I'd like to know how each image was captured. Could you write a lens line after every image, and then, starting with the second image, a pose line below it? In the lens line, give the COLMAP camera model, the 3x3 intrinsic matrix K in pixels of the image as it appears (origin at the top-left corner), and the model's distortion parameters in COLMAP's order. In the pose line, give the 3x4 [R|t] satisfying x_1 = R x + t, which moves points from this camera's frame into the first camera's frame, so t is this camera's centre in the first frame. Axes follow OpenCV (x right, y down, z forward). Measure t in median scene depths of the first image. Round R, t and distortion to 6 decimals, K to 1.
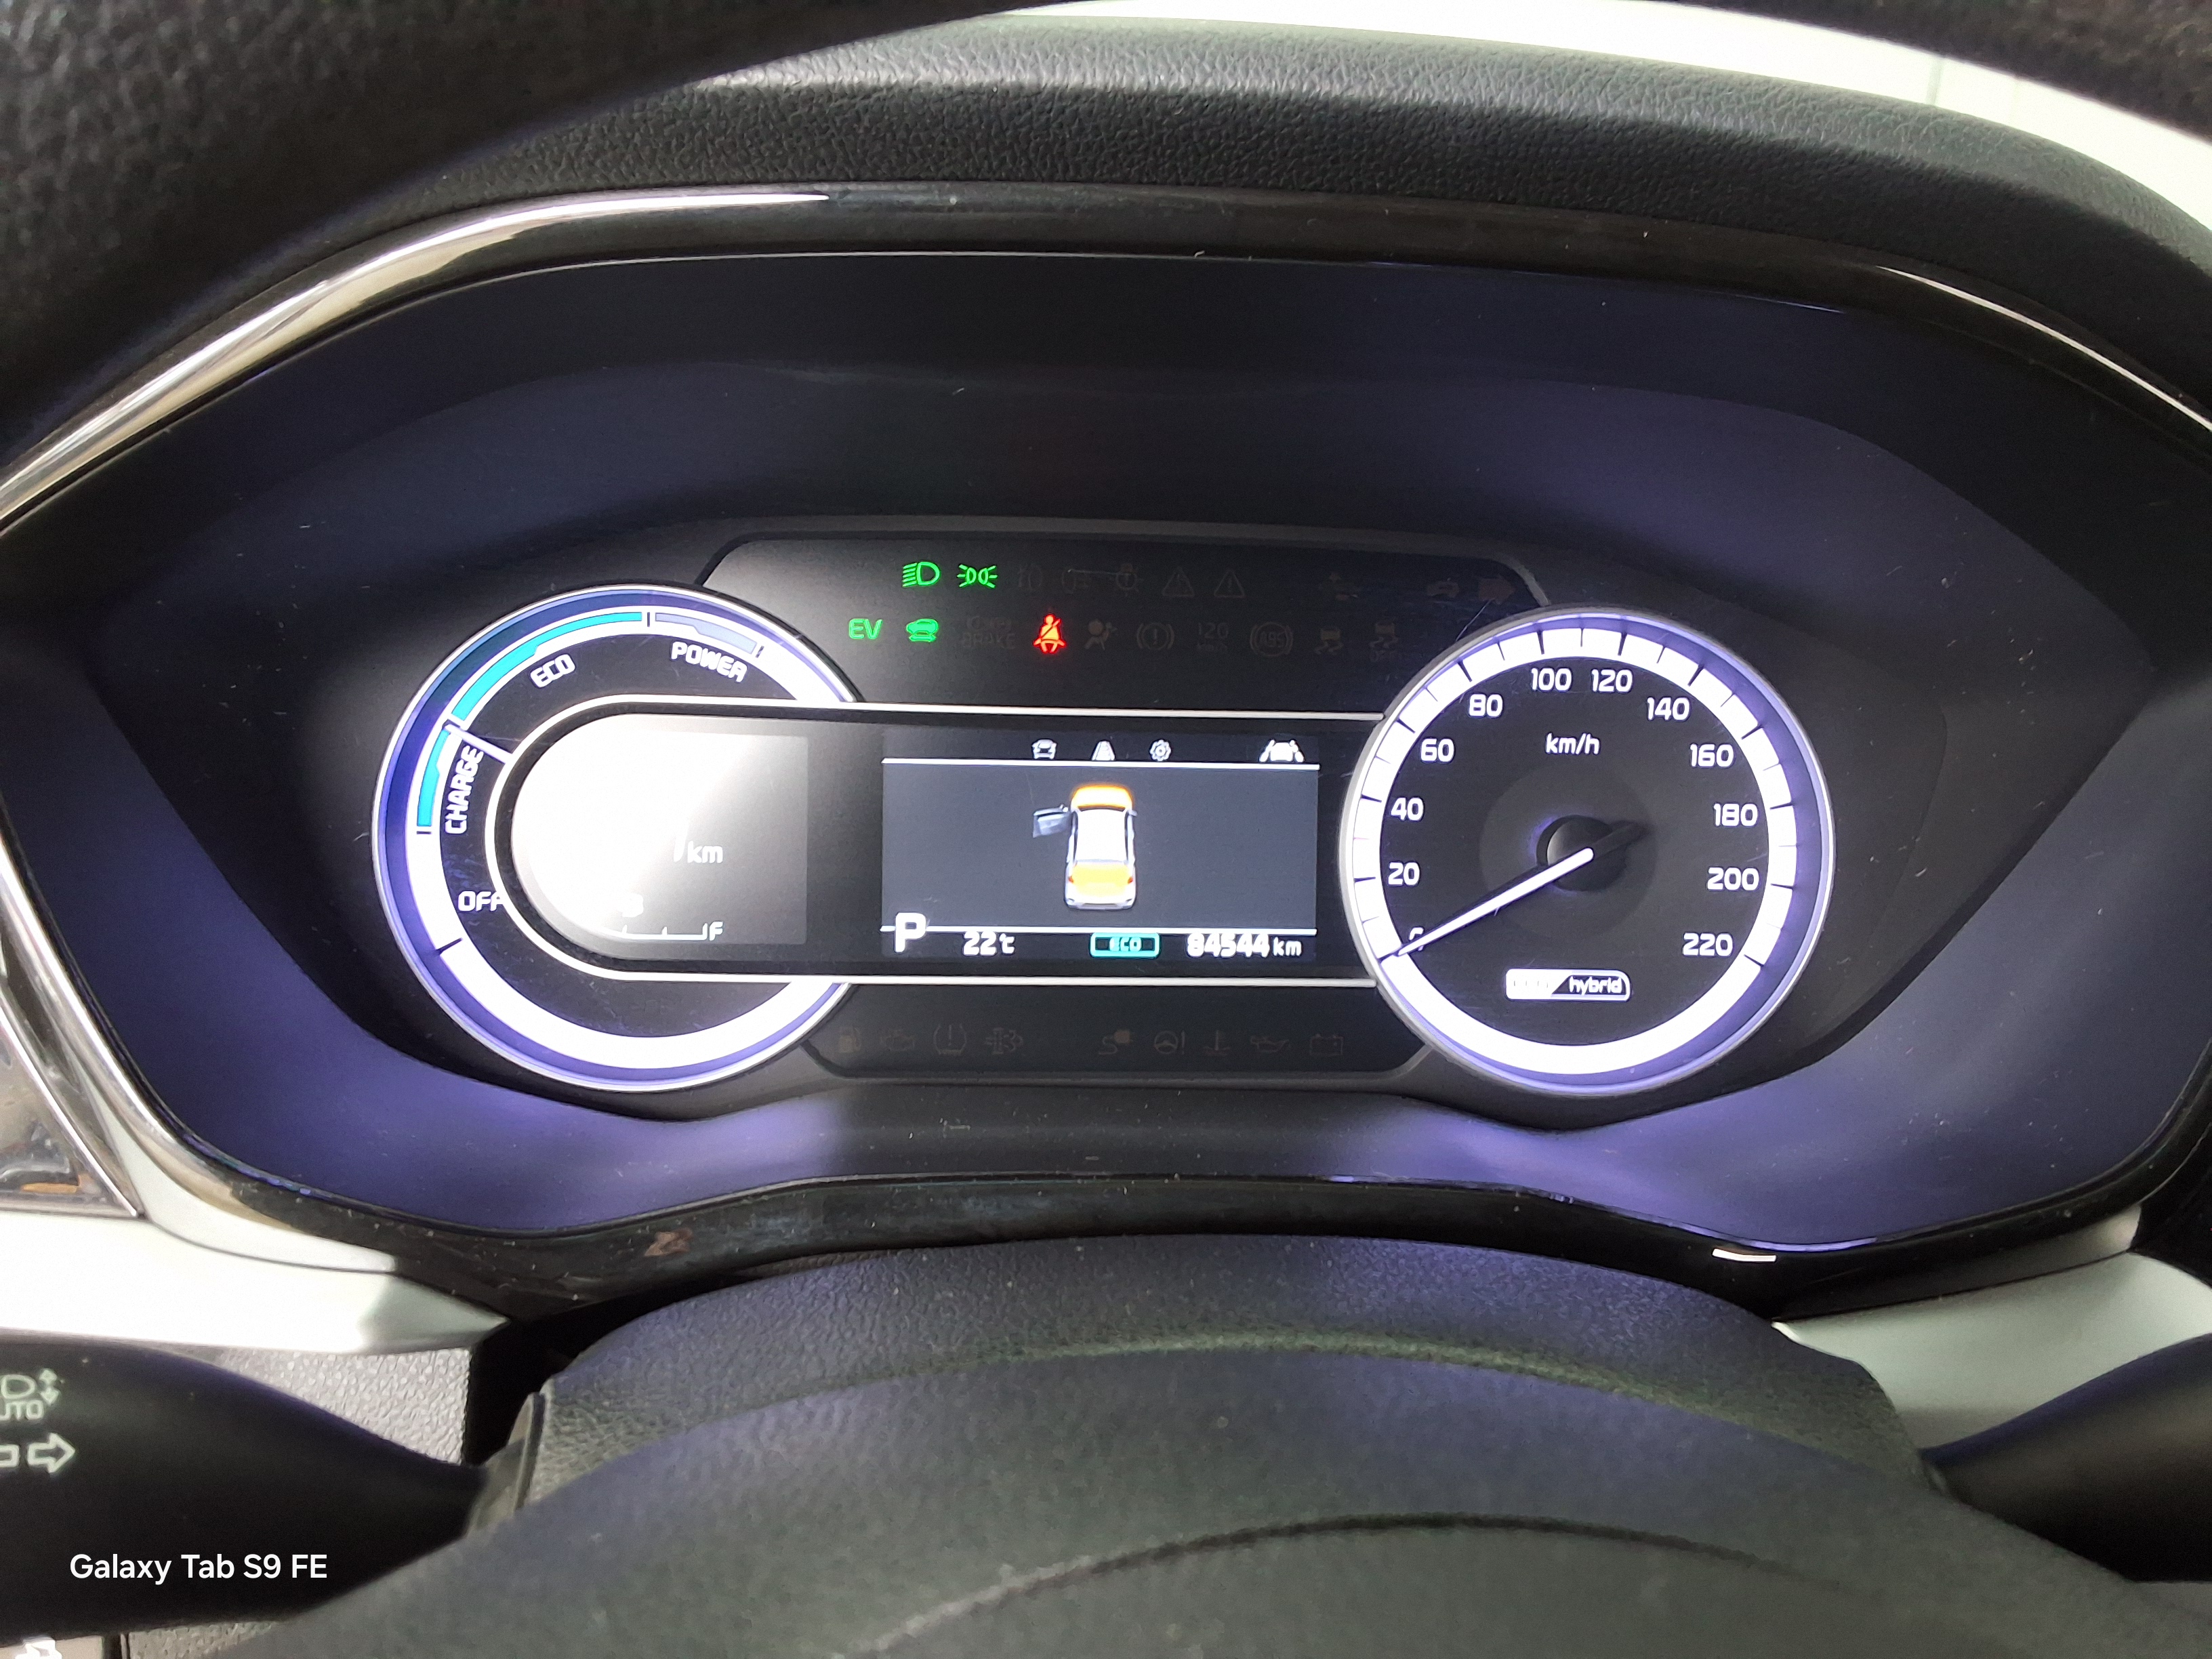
lens RADIAL K [[1788.8, 0, 1102.8], [0, 1788.8, 831.7], [0, 0, 1]] dist [0.084315, -0.003378]
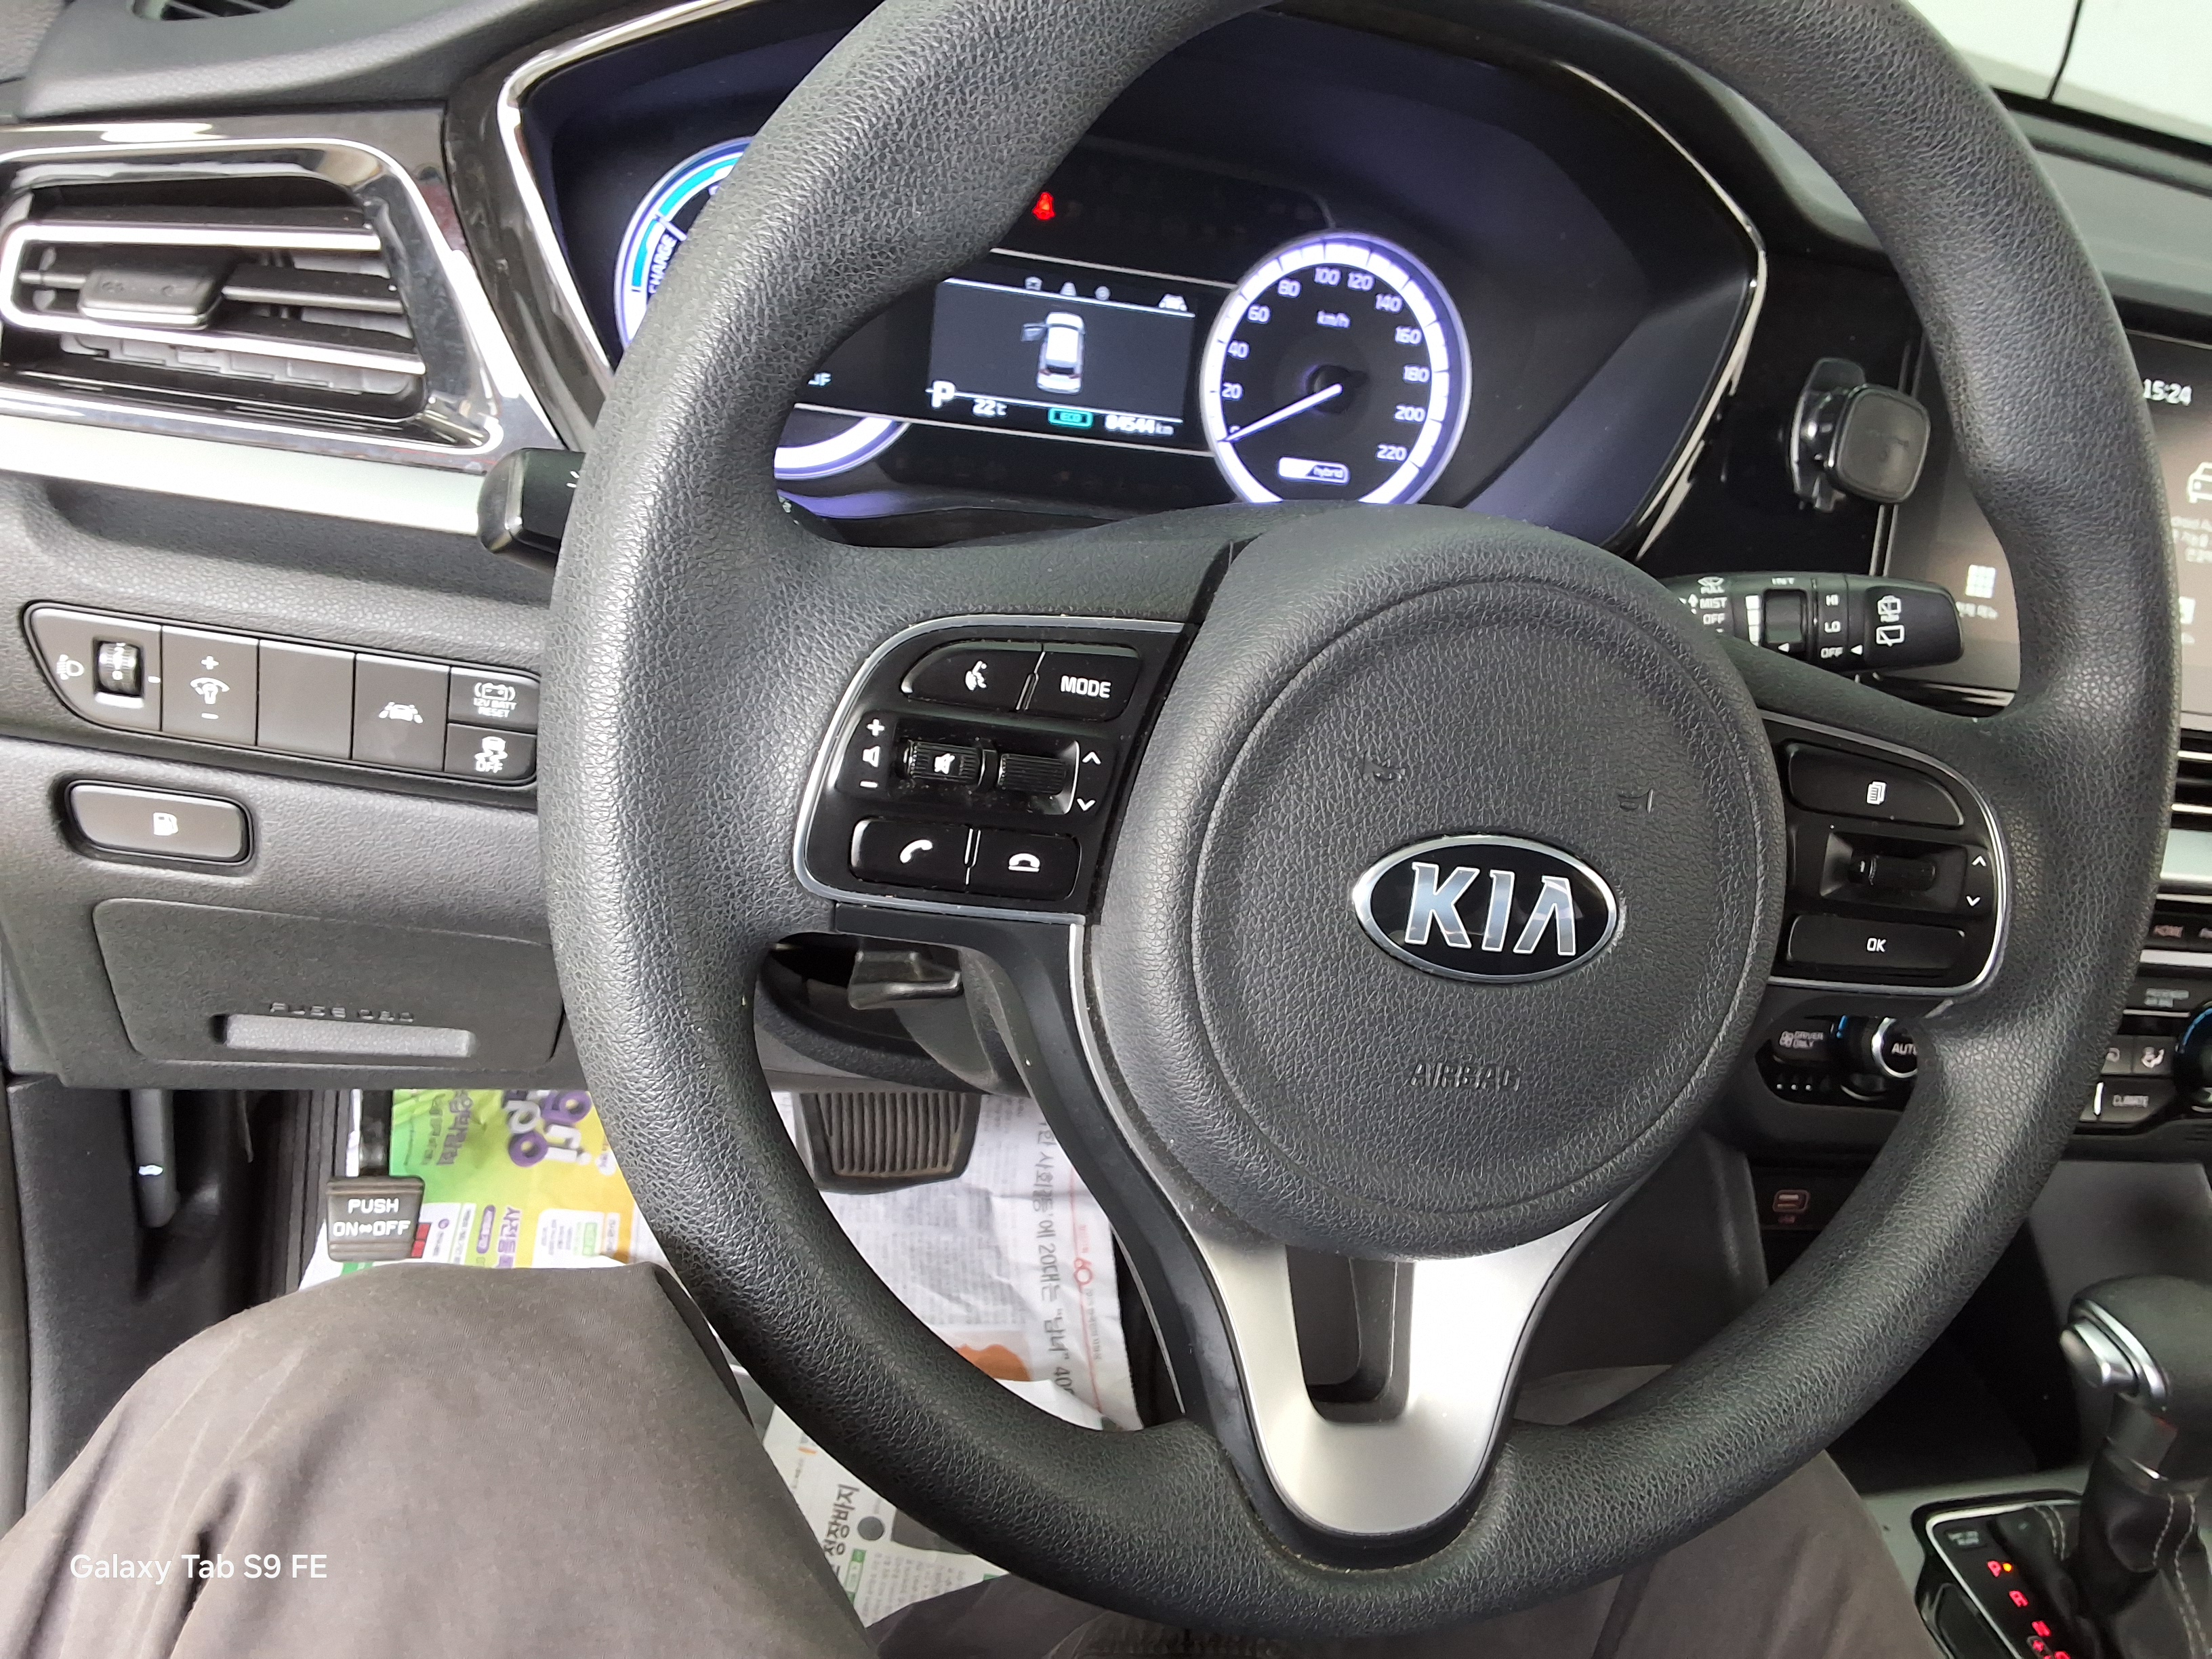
lens RADIAL K [[1788.8, 0, 1108.3], [0, 1788.8, 832.0], [0, 0, 1]] dist [0.084315, -0.003378]
pose [[0.954776, 0.025695, 0.296213, -0.420441], [-0.081254, 0.980884, 0.176818, 0.139082], [-0.286007, -0.192890, 0.938613, -0.587962]]
